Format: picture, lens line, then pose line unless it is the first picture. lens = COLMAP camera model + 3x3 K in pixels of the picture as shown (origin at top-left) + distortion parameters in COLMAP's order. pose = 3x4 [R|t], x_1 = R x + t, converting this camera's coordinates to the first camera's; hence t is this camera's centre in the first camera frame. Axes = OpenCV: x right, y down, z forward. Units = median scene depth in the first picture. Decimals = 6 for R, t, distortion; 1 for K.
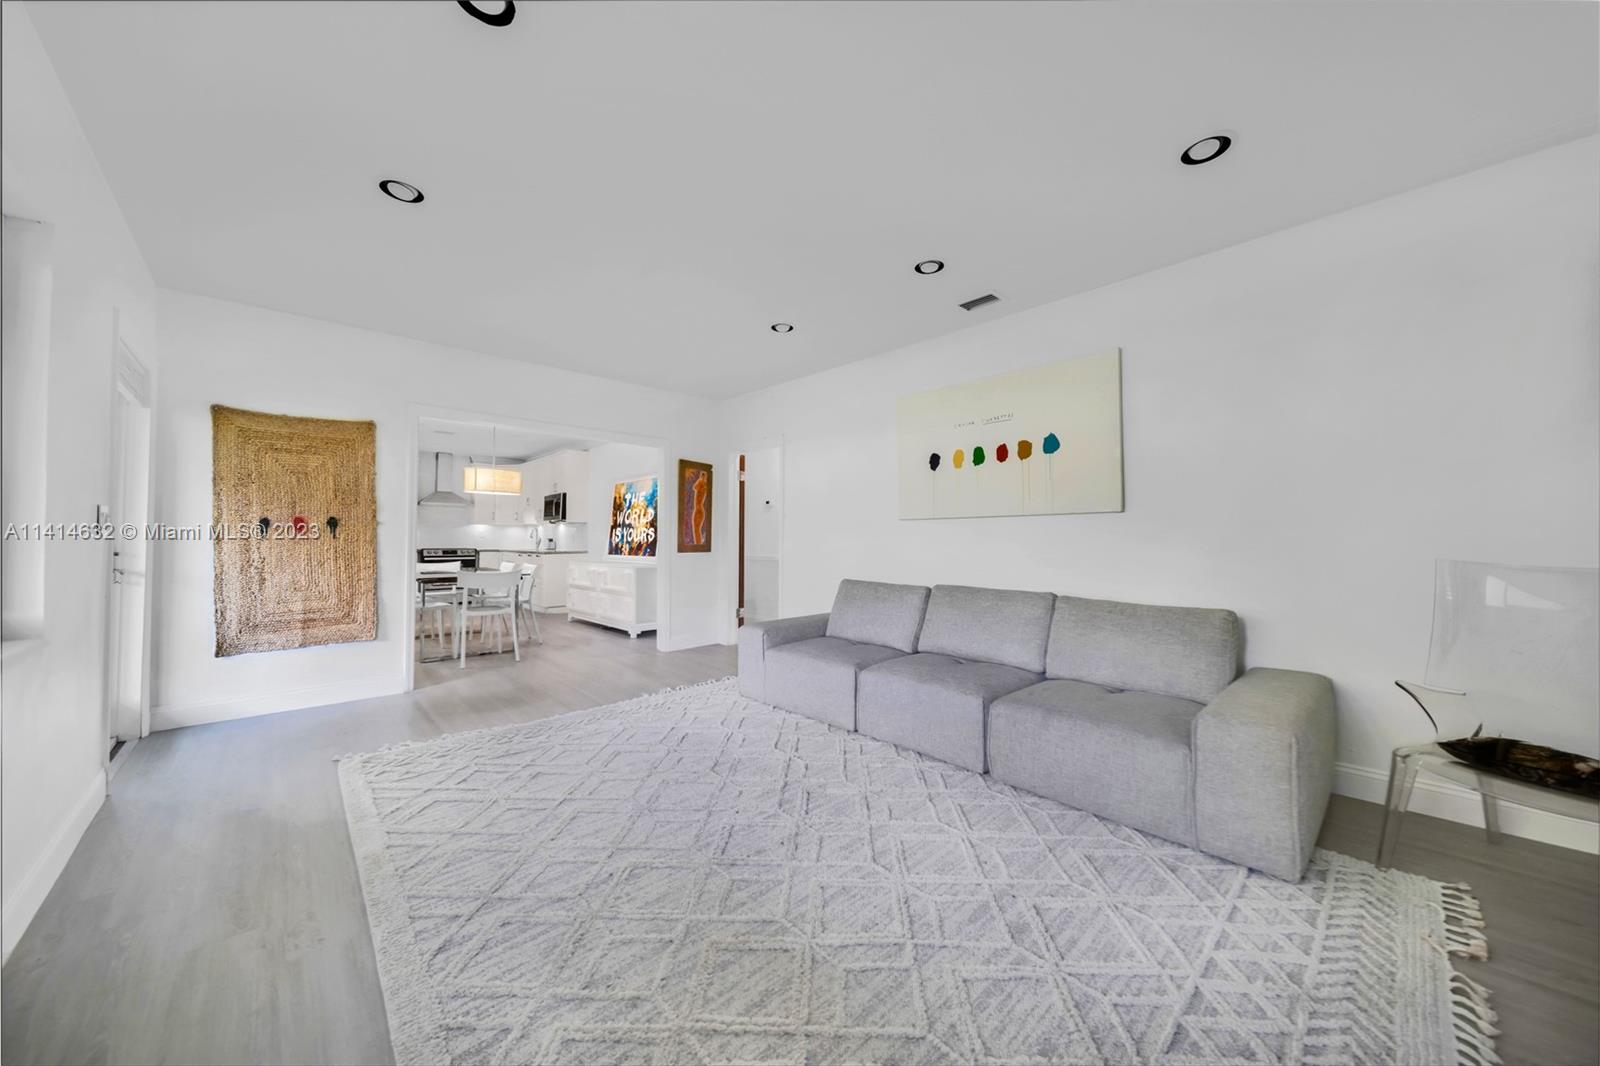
lens RADIAL K [[546.7, 0, 812.8], [0, 546.7, 529.6], [0, 0, 1]] dist [-0.000225, -0.000062]
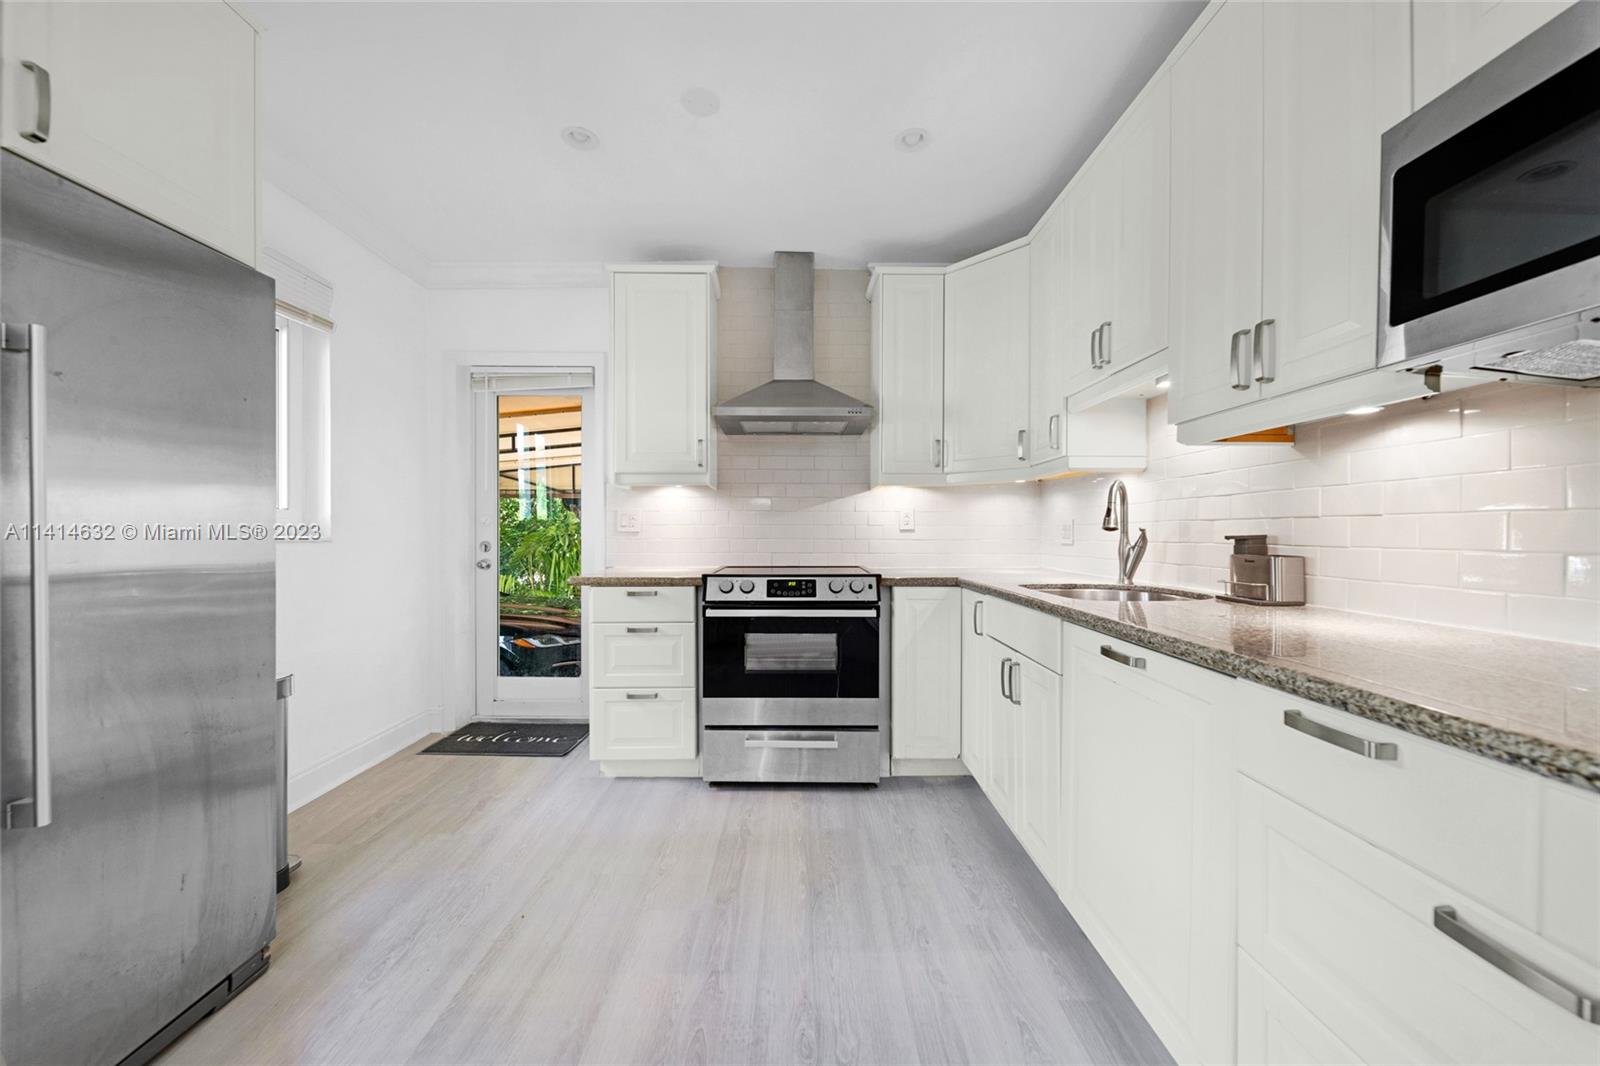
lens RADIAL K [[555.2, 0, 792.6], [0, 555.2, 529.7], [0, 0, 1]] dist [0.004020, -0.000148]
pose [[0.713369, -0.005279, -0.700769, -0.765854], [0.012933, 0.999900, 0.005634, 0.019654], [0.700669, -0.013082, 0.713366, 1.301028]]
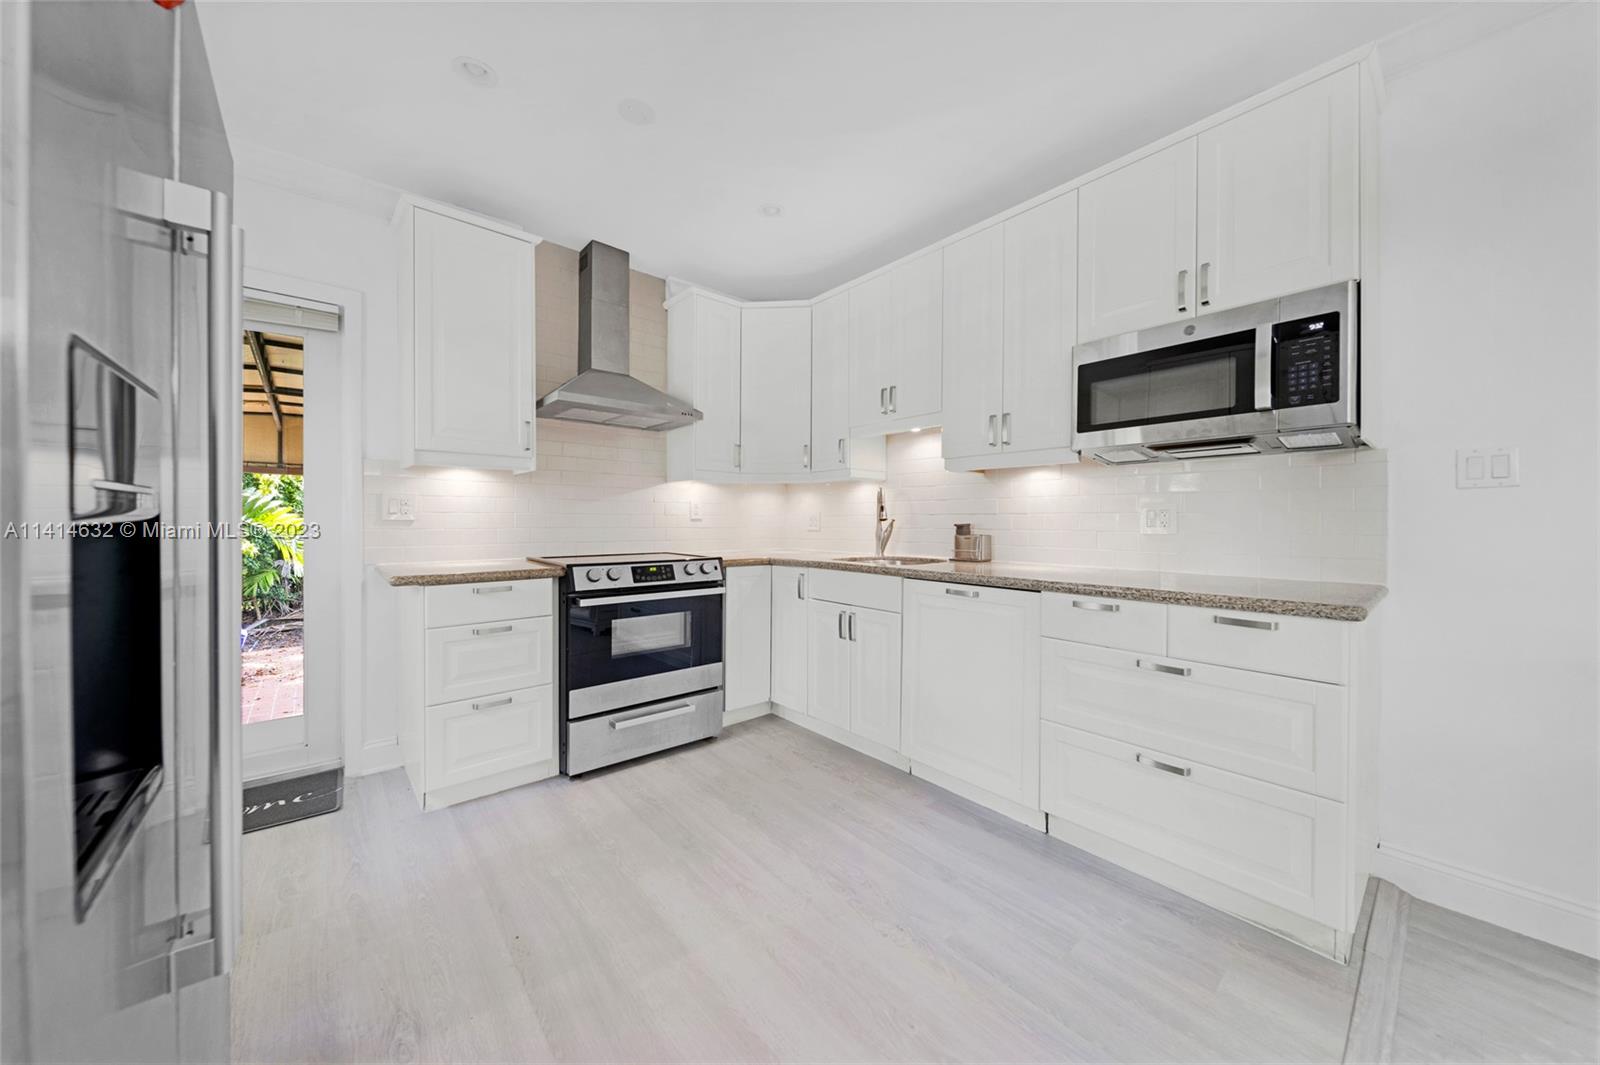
lens RADIAL K [[554.0, 0, 790.7], [0, 554.0, 522.7], [0, 0, 1]] dist [0.000681, -0.000025]
pose [[0.997338, 0.000607, -0.072915, -0.917723], [0.000861, 0.999798, 0.020096, 0.015964], [0.072912, -0.020105, 0.997136, 1.157024]]
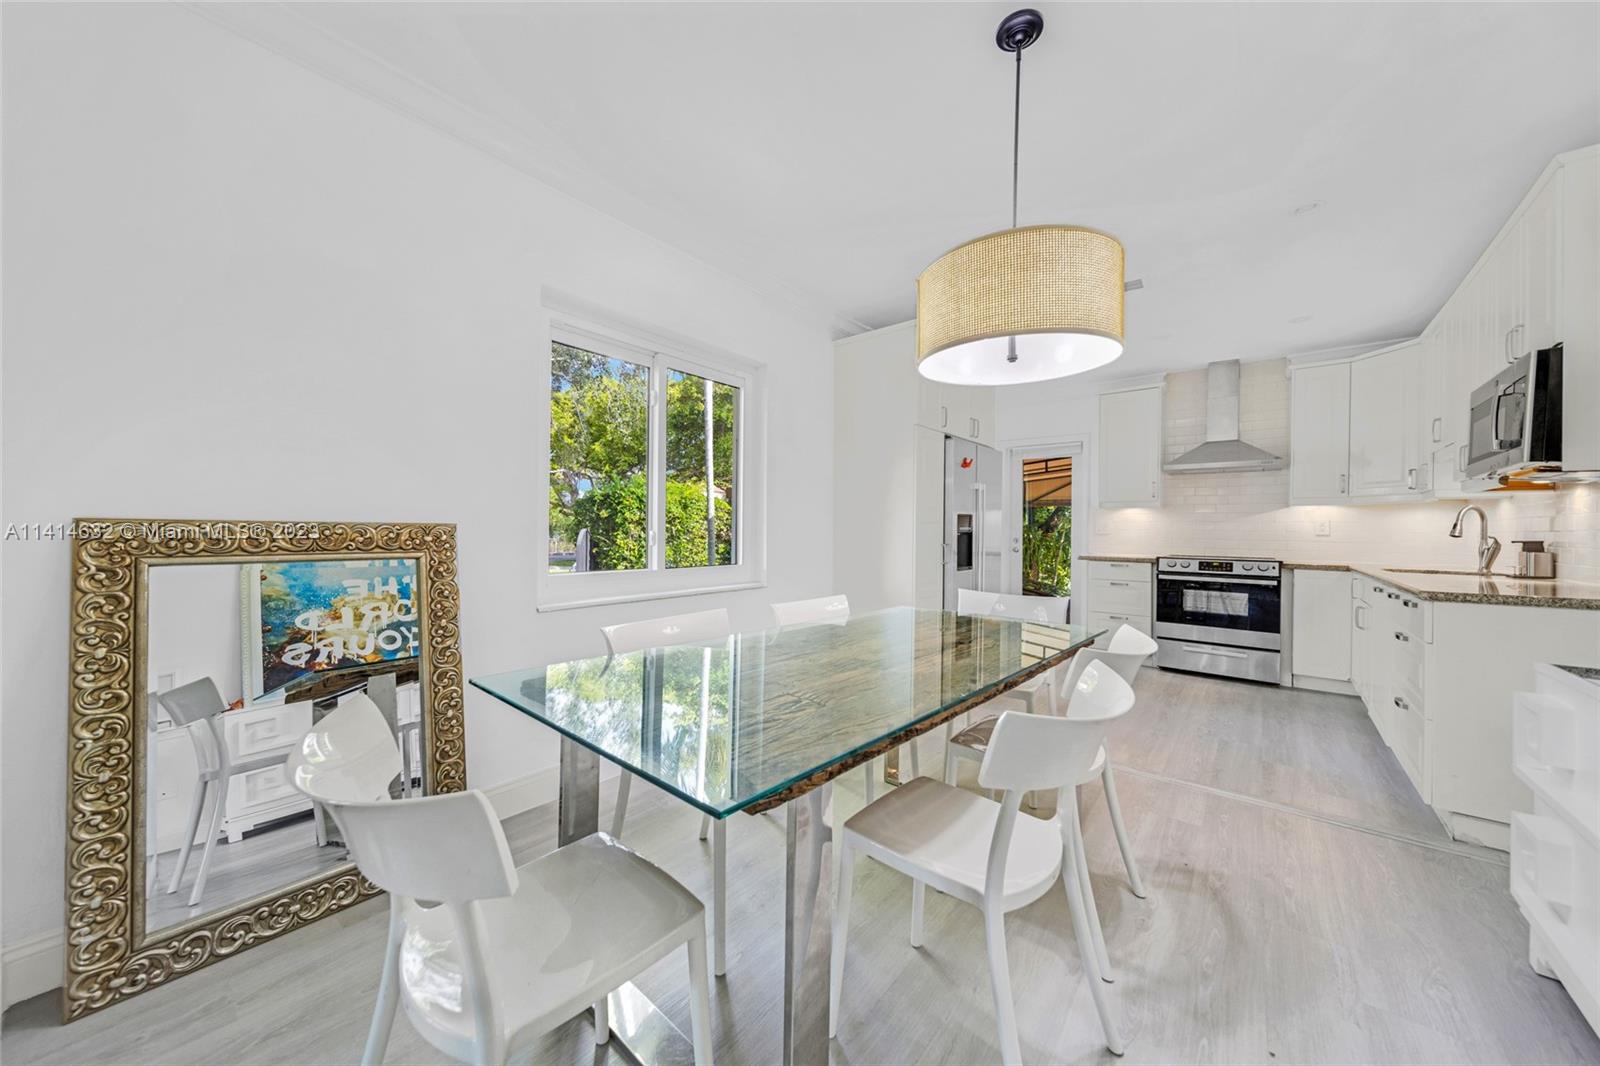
lens RADIAL K [[555.2, 0, 792.6], [0, 555.2, 529.7], [0, 0, 1]] dist [0.004020, -0.000148]
pose [[0.097374, -0.001464, -0.995247, -0.360252], [0.005049, 0.999987, -0.000977, 0.014241], [0.995235, -0.004930, 0.097380, 0.950506]]
